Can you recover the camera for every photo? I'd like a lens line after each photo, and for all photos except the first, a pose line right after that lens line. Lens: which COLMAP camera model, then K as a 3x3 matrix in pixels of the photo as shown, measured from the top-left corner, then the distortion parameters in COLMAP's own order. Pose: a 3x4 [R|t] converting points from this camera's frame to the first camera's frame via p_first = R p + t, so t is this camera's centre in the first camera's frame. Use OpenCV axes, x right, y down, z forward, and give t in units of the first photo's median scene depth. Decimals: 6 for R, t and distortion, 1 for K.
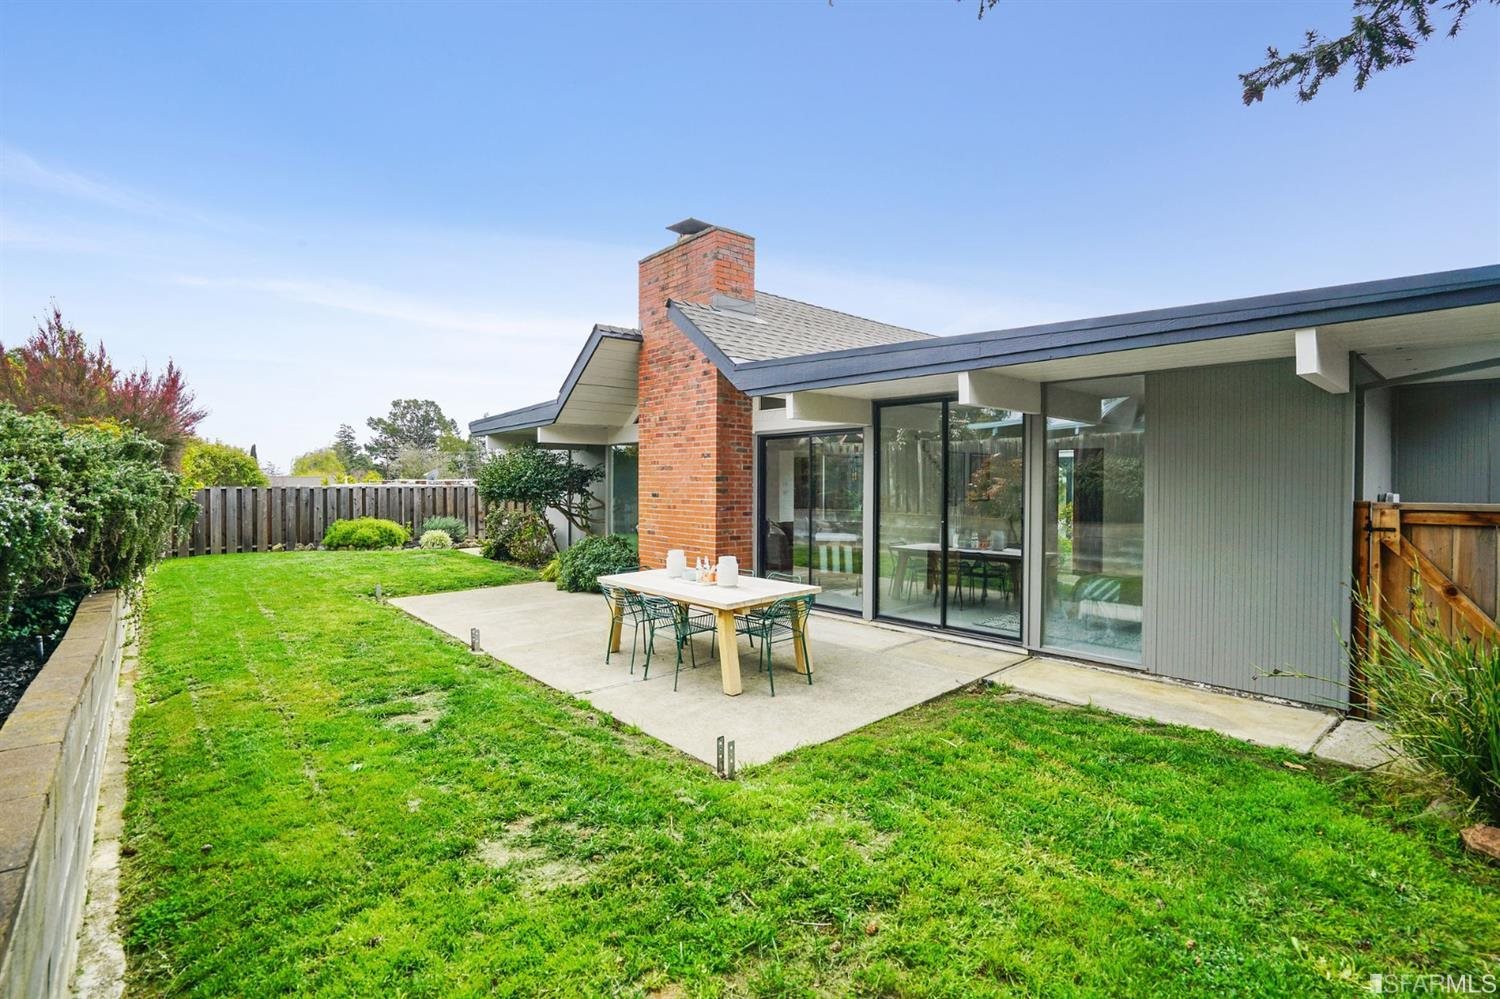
lens RADIAL K [[692.7, 0, 751.1], [0, 692.7, 493.1], [0, 0, 1]] dist [-0.053985, 0.000578]
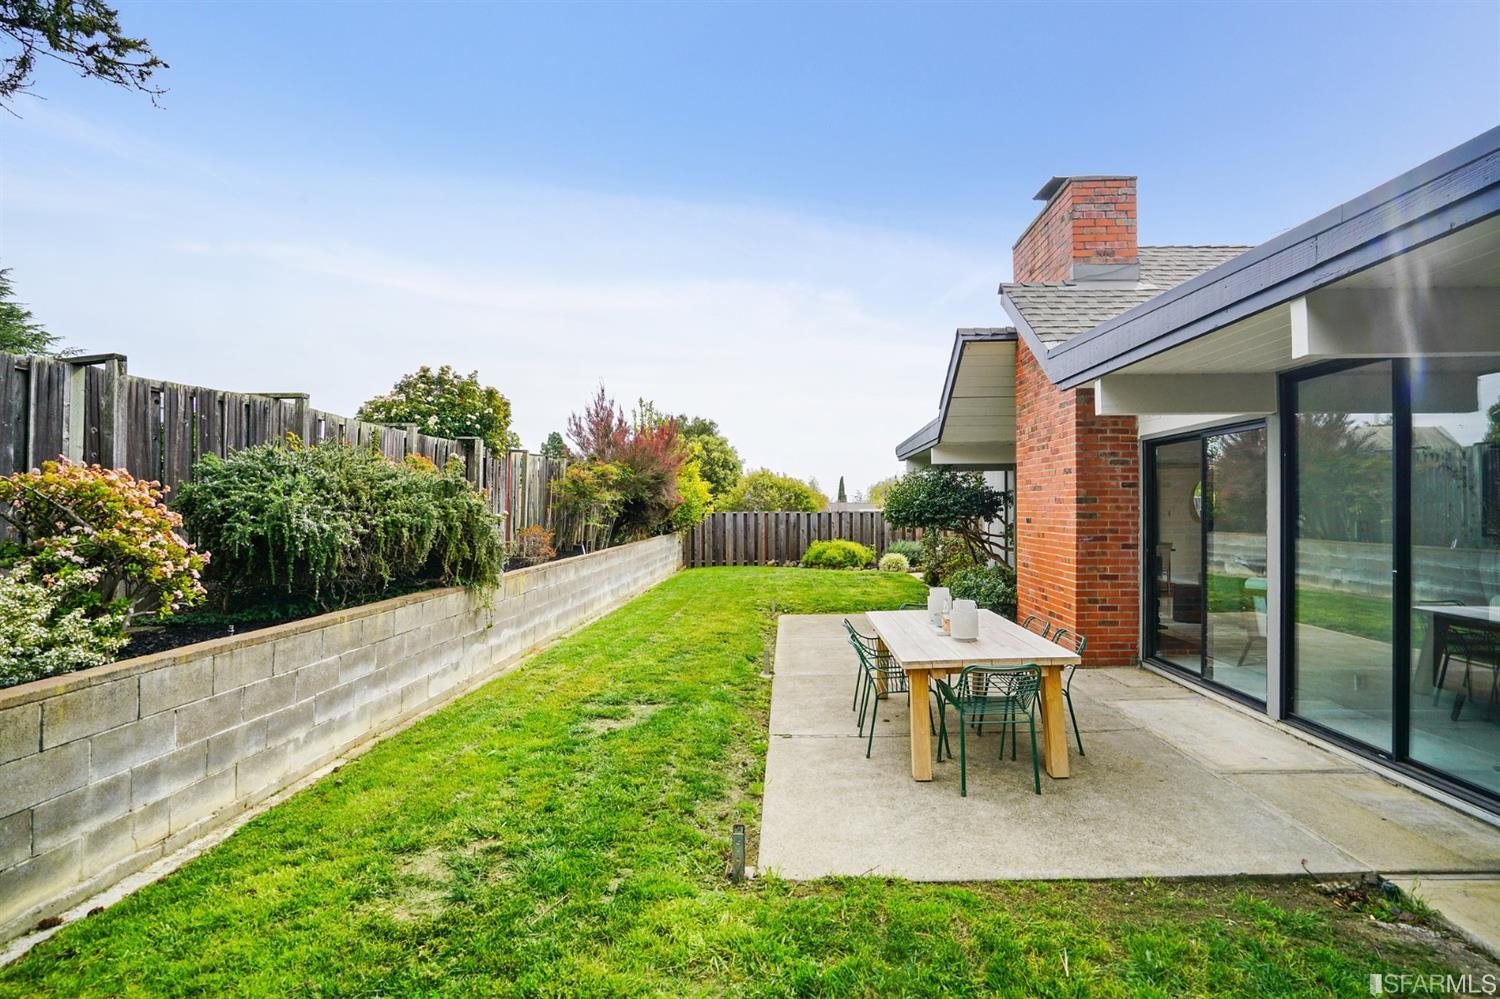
lens RADIAL K [[691.6, 0, 750.2], [0, 691.6, 514.4], [0, 0, 1]] dist [-0.065411, 0.026421]
pose [[0.710918, -0.000336, -0.703275, 0.221583], [-0.002745, 0.999991, -0.003253, -0.001150], [0.703269, 0.004243, 0.710911, 0.189576]]
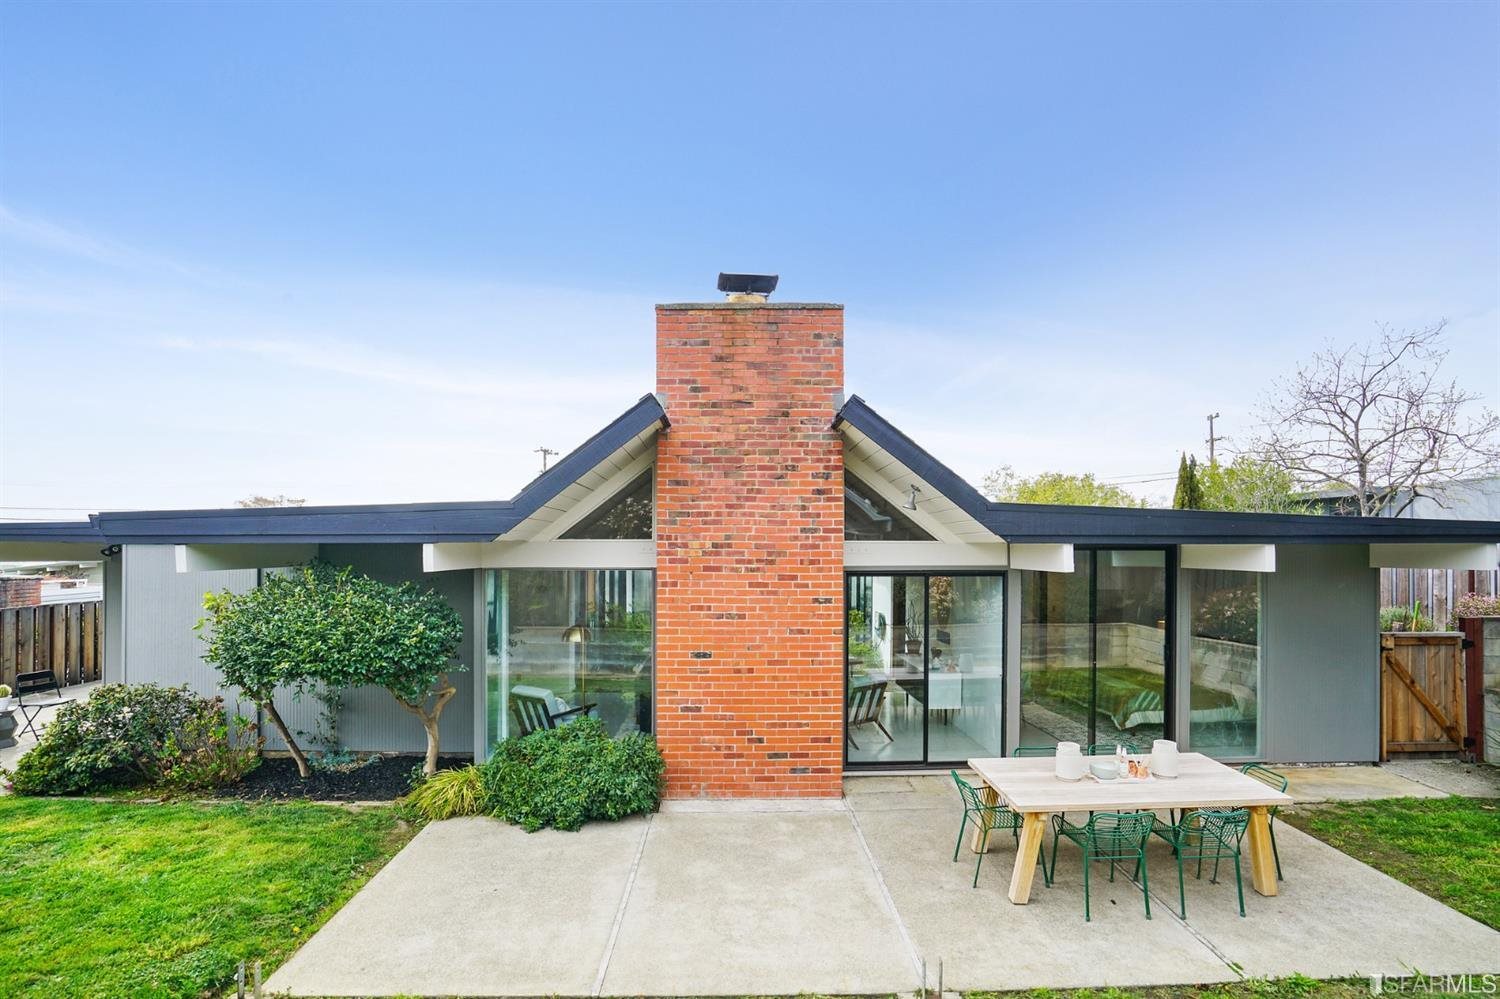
lens RADIAL K [[706.2, 0, 751.5], [0, 706.2, 551.0], [0, 0, 1]] dist [-0.038466, 0.000613]
pose [[0.648504, -0.008829, 0.761160, -0.695039], [0.015647, 0.999876, -0.001733, -0.107058], [-0.761051, 0.013034, 0.648562, 0.547710]]
